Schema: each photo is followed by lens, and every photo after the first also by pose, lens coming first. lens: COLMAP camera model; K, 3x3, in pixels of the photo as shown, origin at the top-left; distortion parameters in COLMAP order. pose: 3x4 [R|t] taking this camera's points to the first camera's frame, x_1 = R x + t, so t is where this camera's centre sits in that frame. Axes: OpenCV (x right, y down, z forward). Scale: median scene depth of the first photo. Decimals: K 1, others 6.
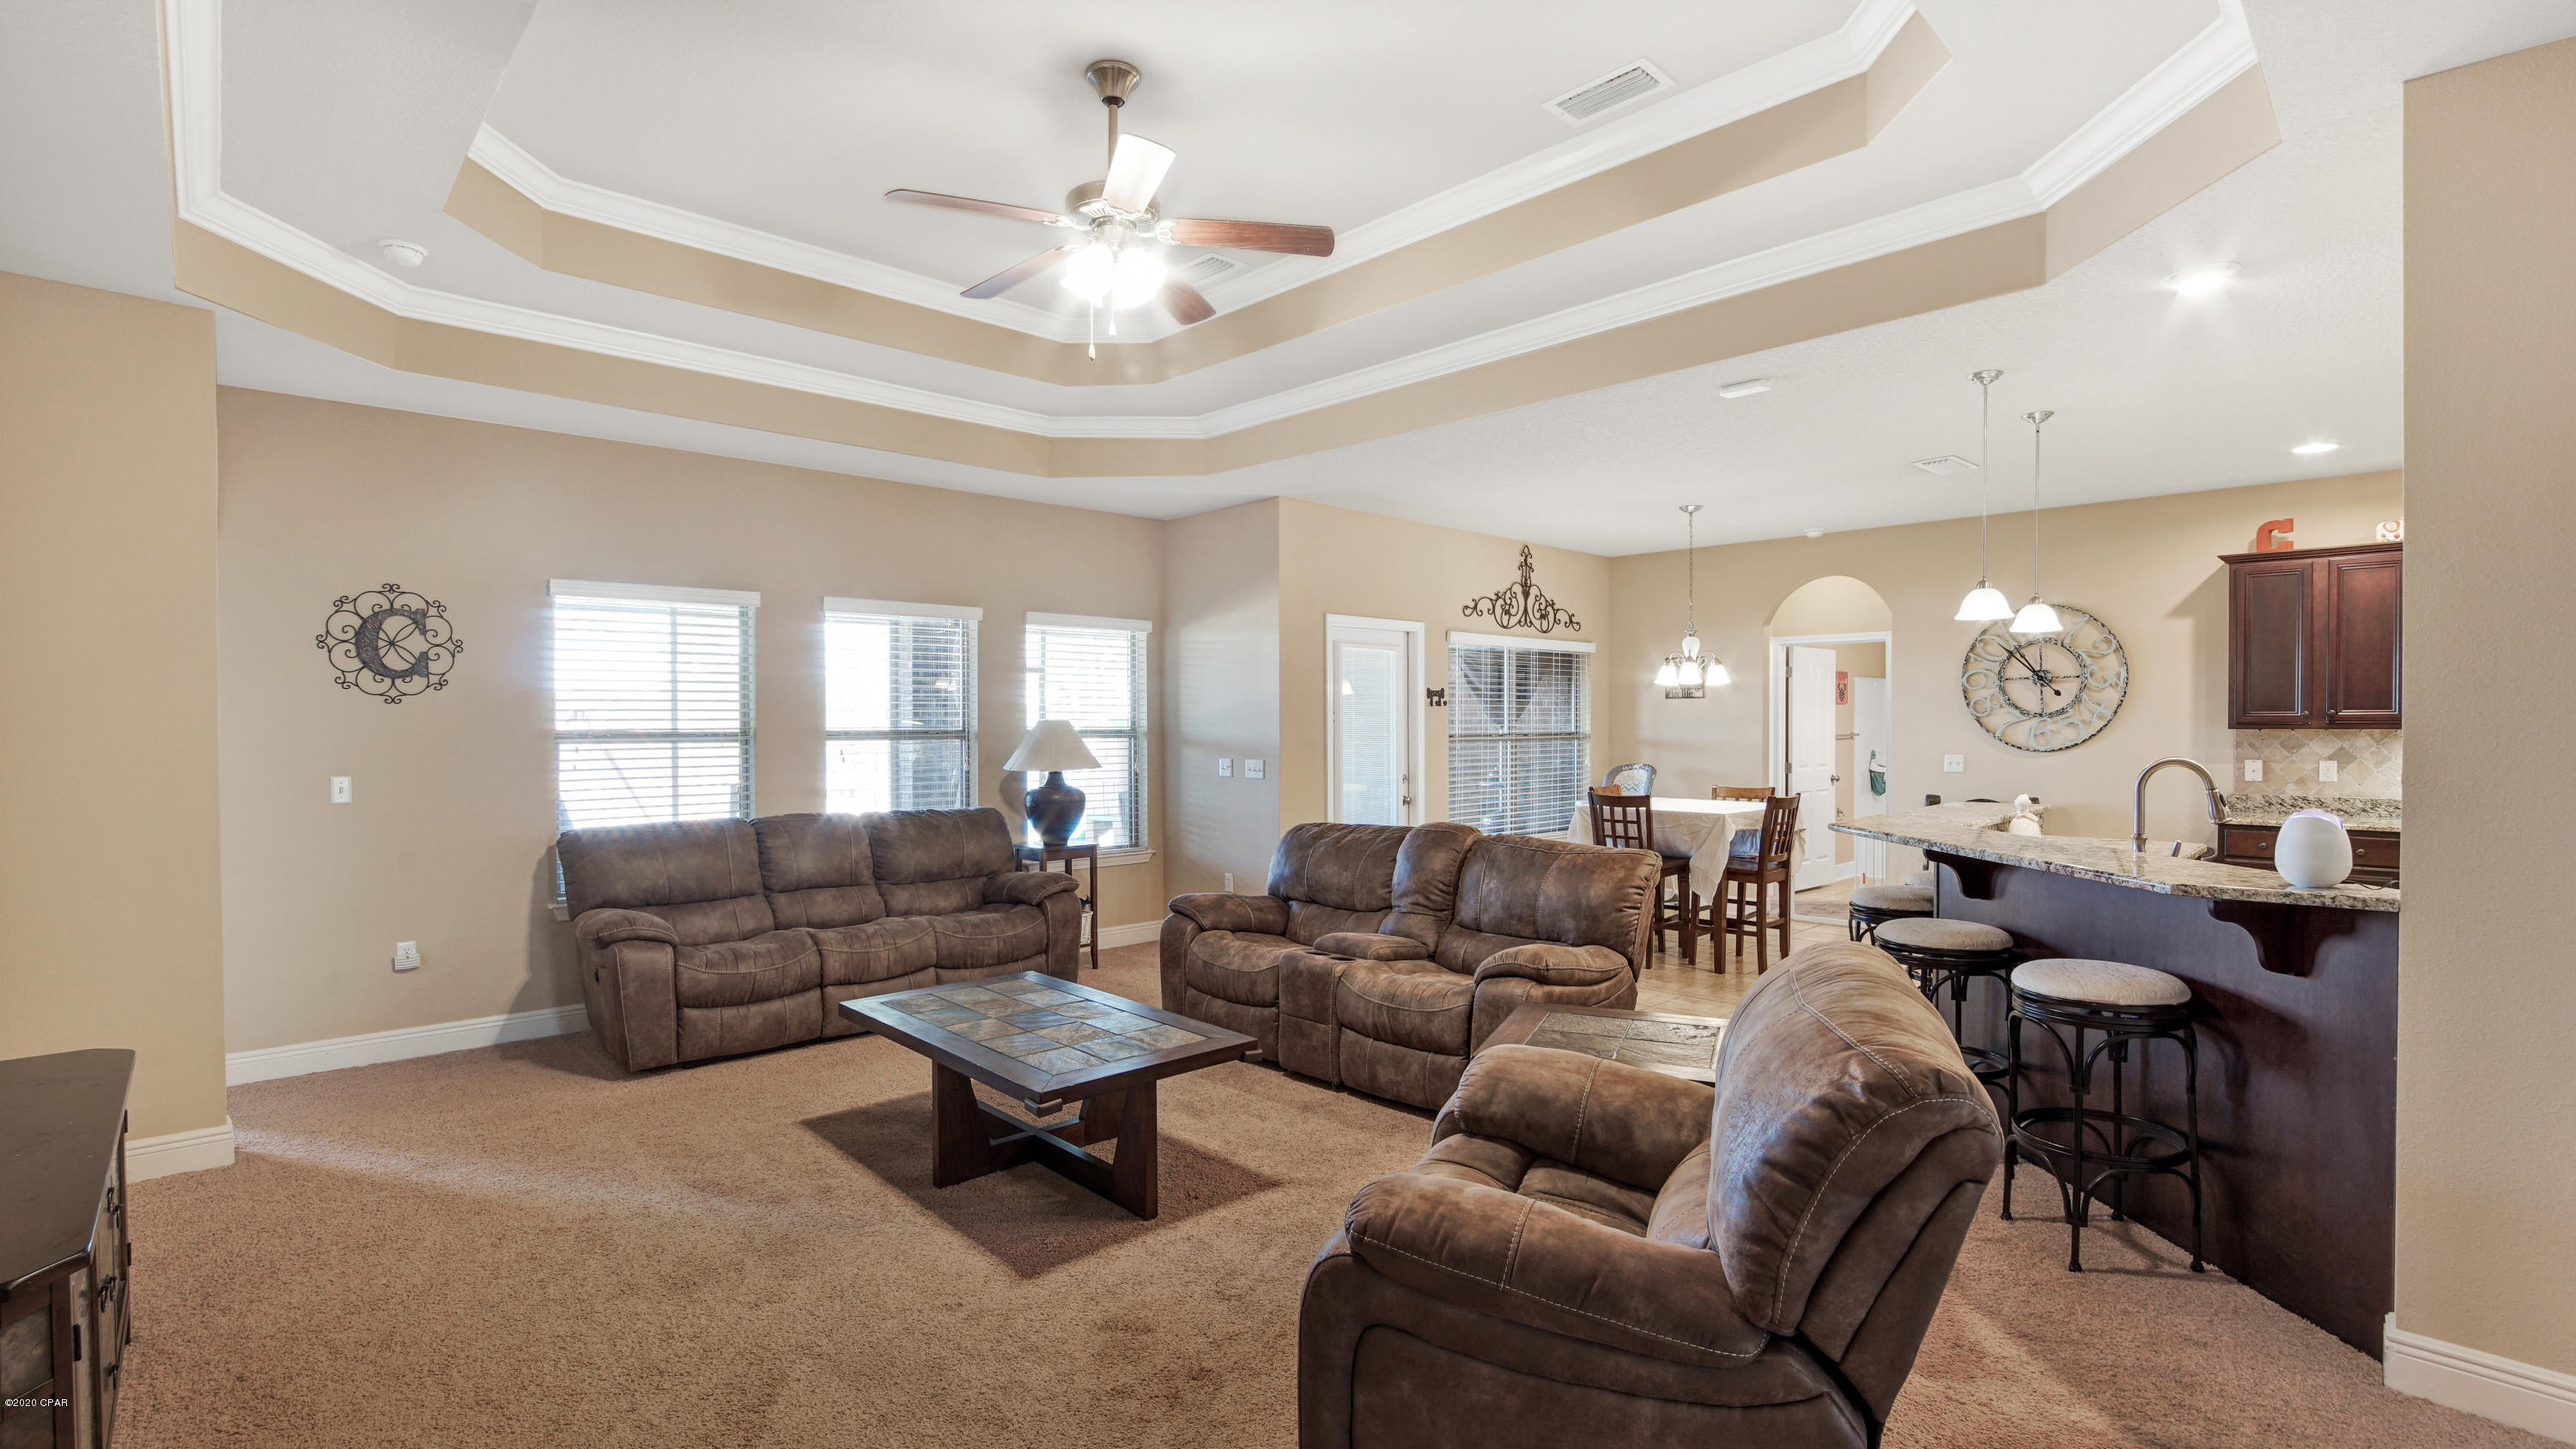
lens RADIAL K [[1144.1, 0, 1296.0], [0, 1144.1, 736.2], [0, 0, 1]] dist [-0.019338, 0.000917]
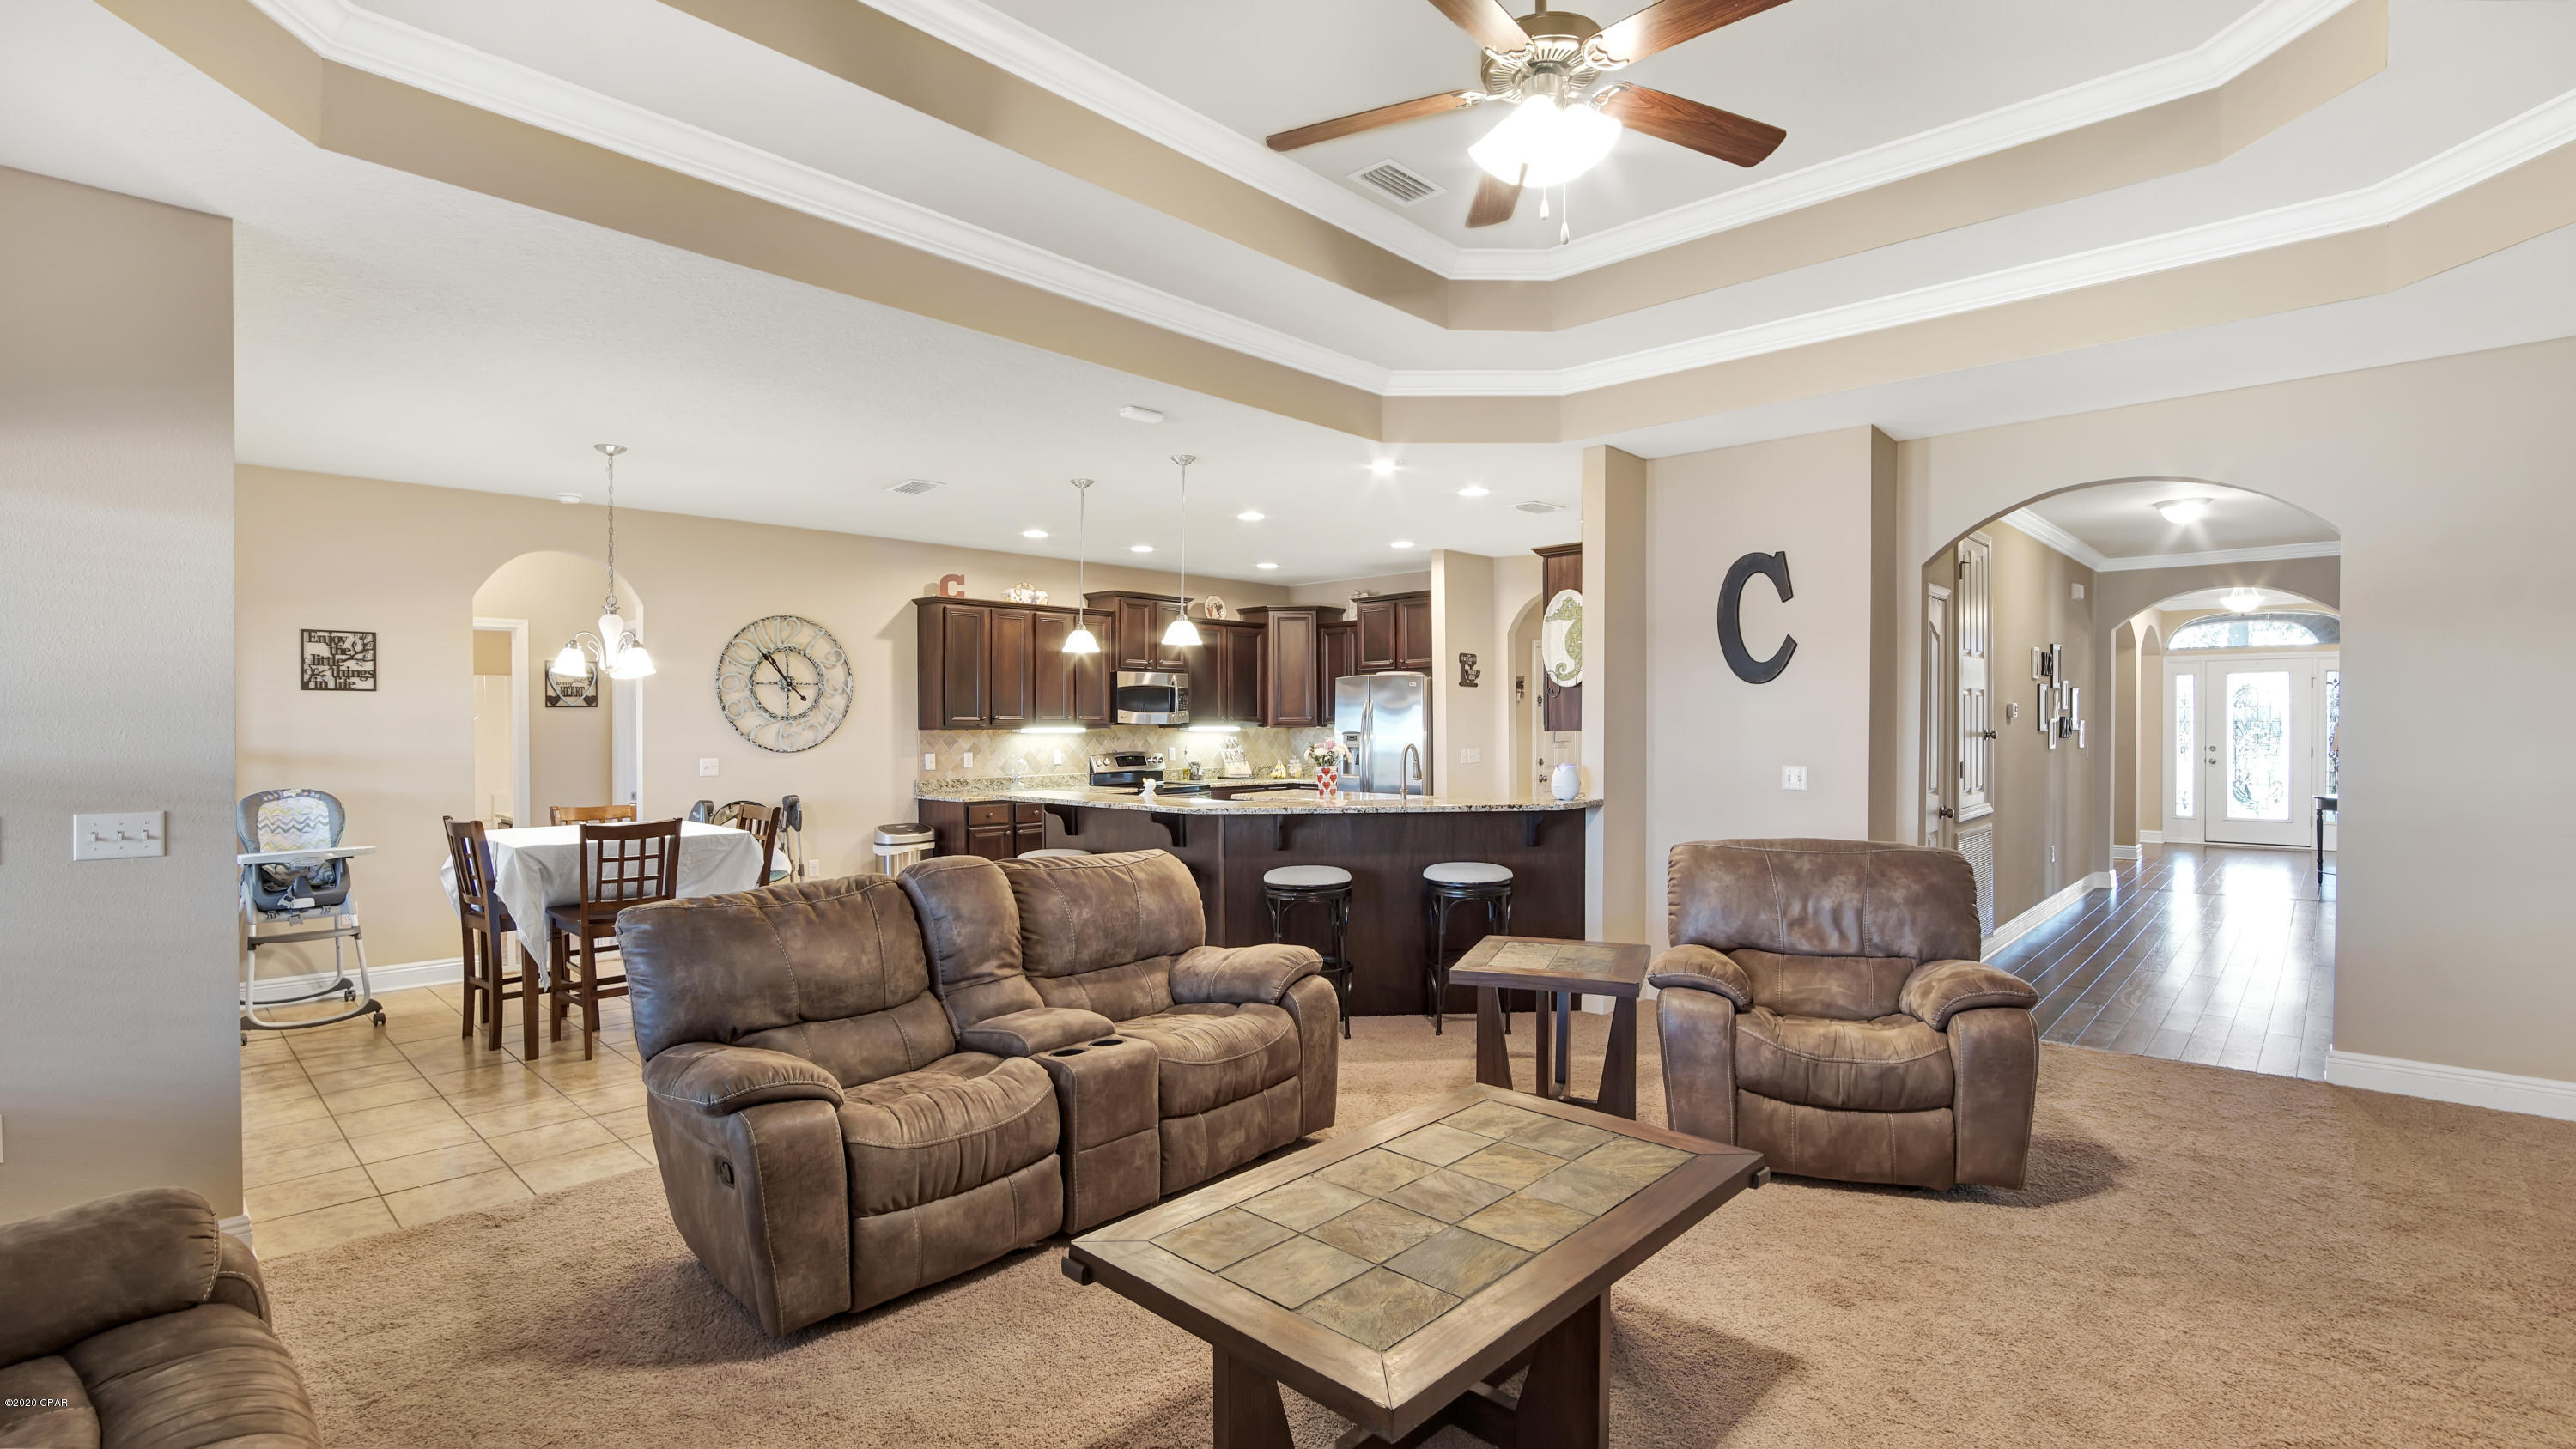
lens RADIAL K [[1143.8, 0, 1284.8], [0, 1143.8, 728.8], [0, 0, 1]] dist [-0.019338, 0.000917]
pose [[-0.029165, -0.003326, 0.999569, -0.469546], [0.015568, 0.999872, 0.003781, -0.006010], [-0.999453, 0.015672, -0.029109, 0.609623]]
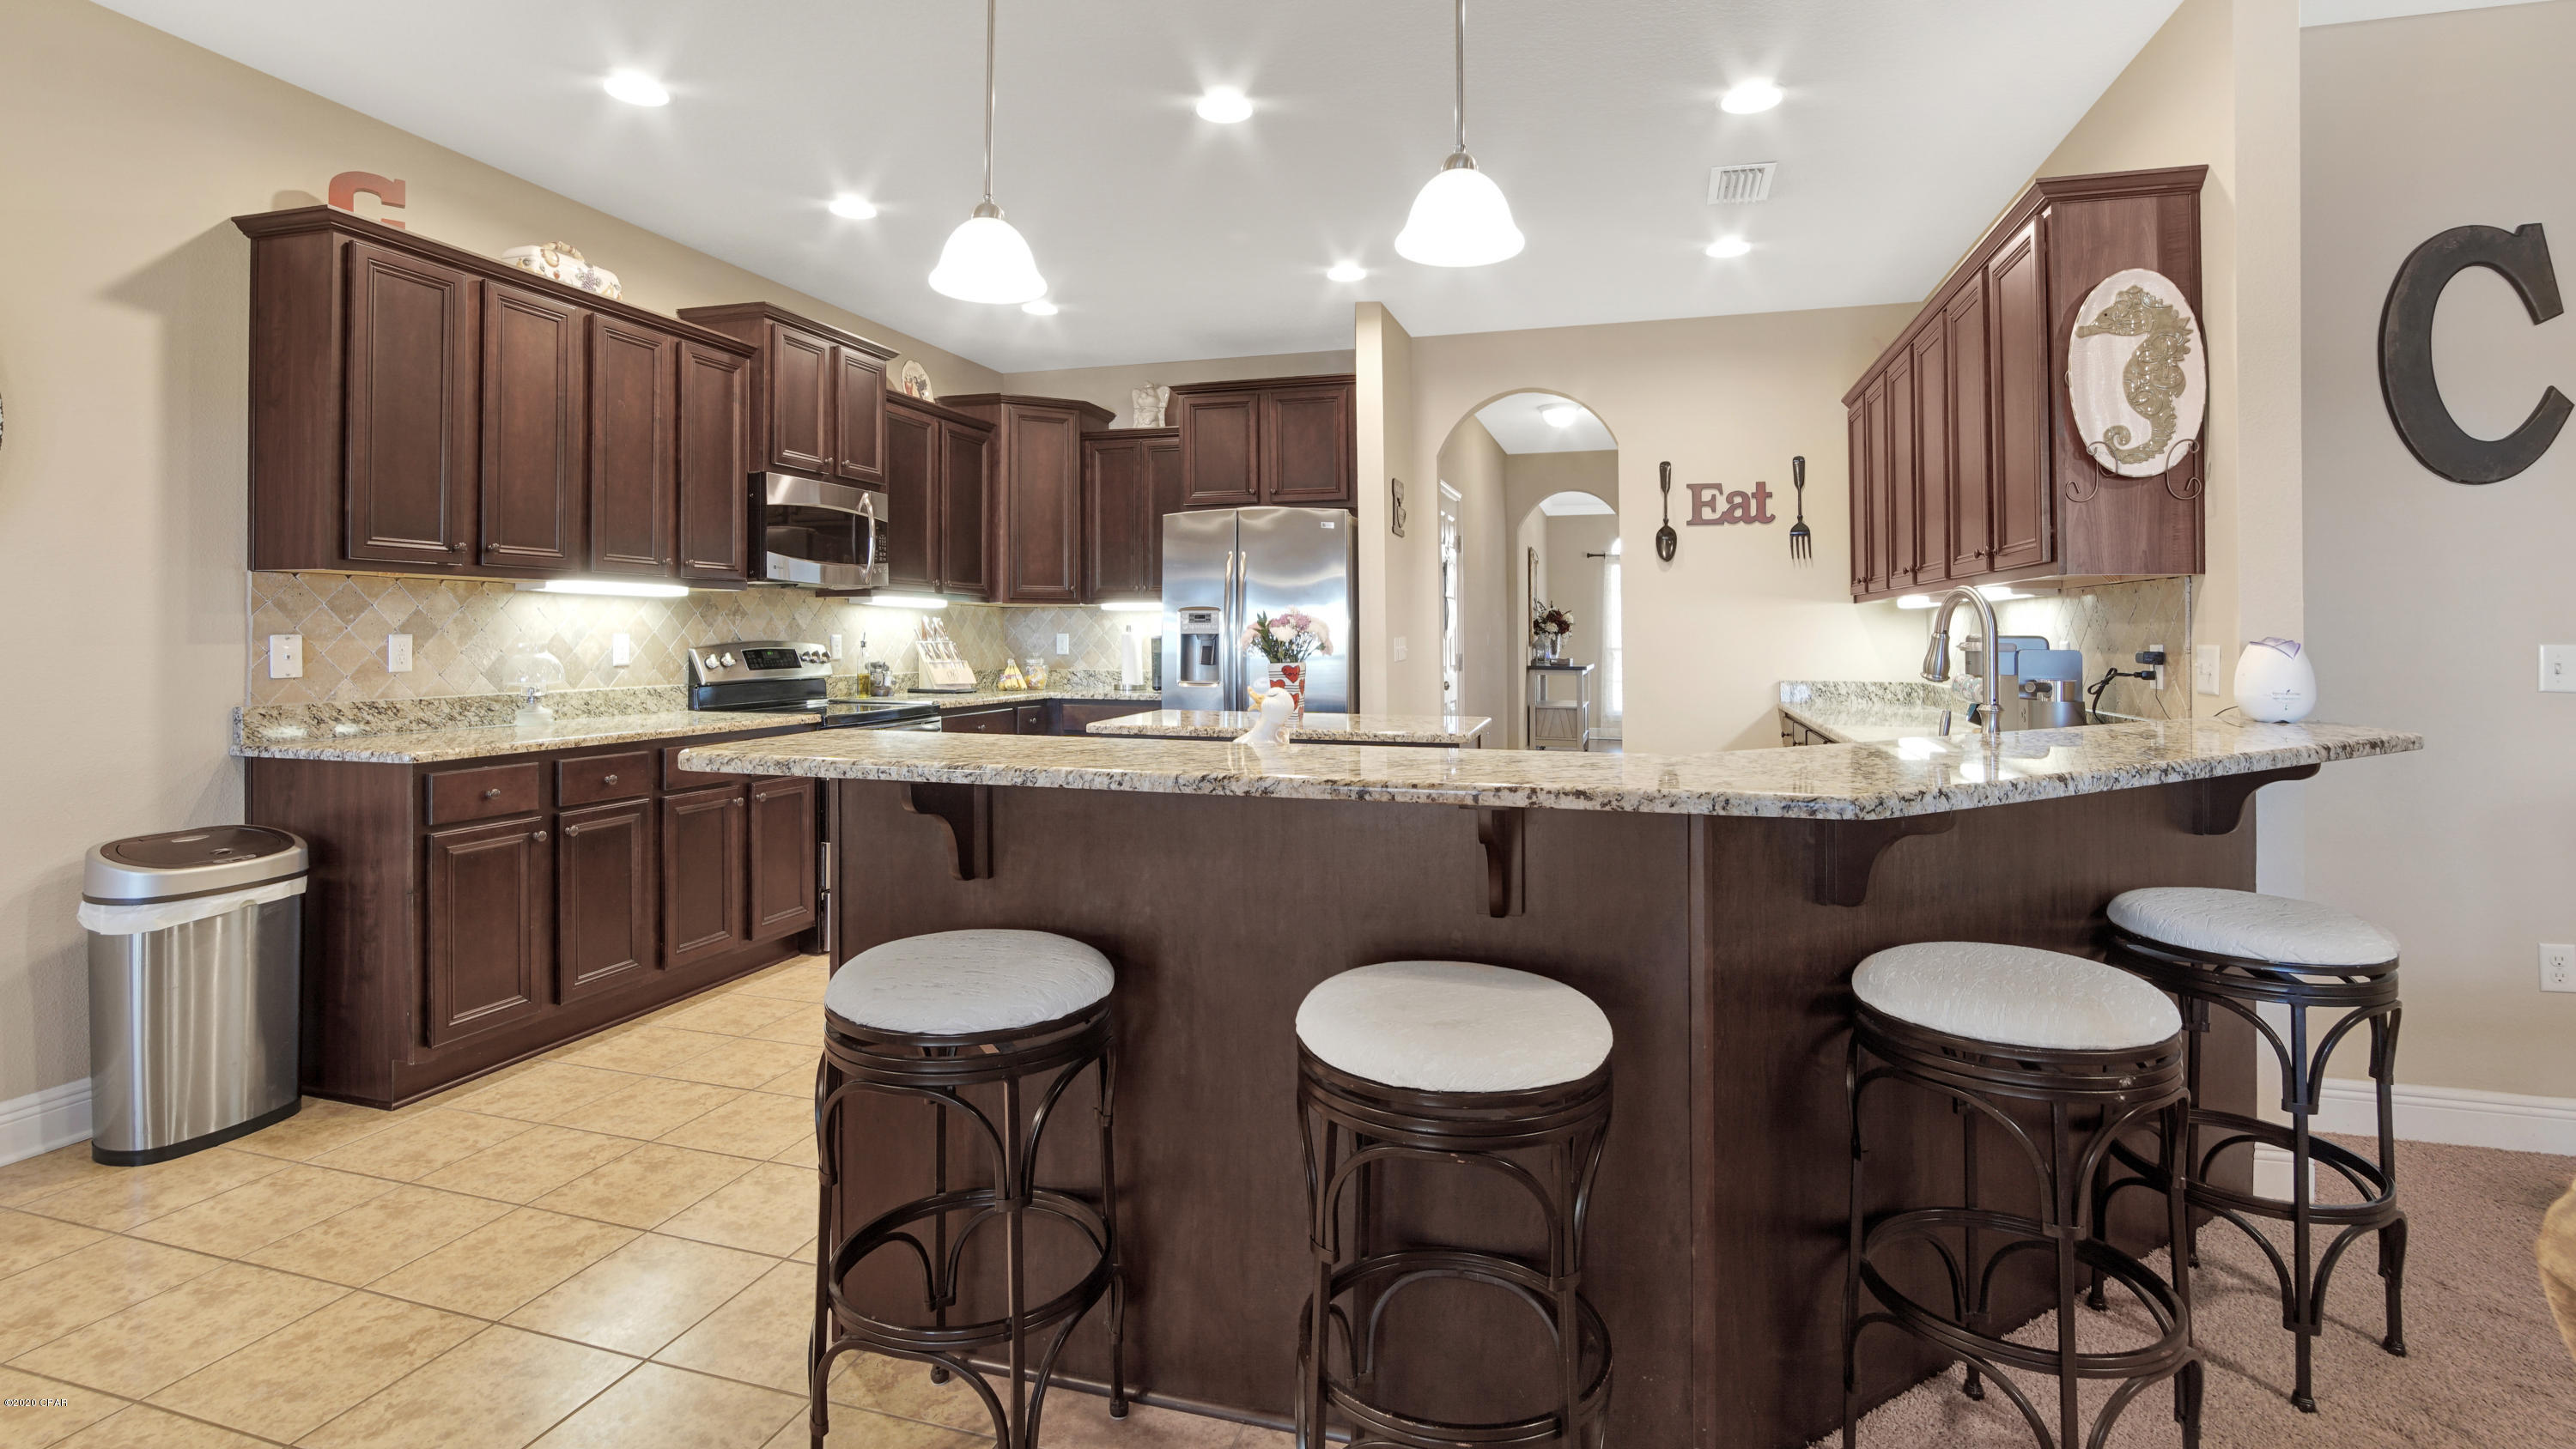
lens RADIAL K [[1143.8, 0, 1280.8], [0, 1143.8, 627.6], [0, 0, 1]] dist [-0.019338, 0.000917]
pose [[-0.482357, 0.005126, 0.875960, 0.201251], [0.006902, 0.999974, -0.002051, 0.021180], [-0.875948, 0.005056, -0.482379, 0.831395]]
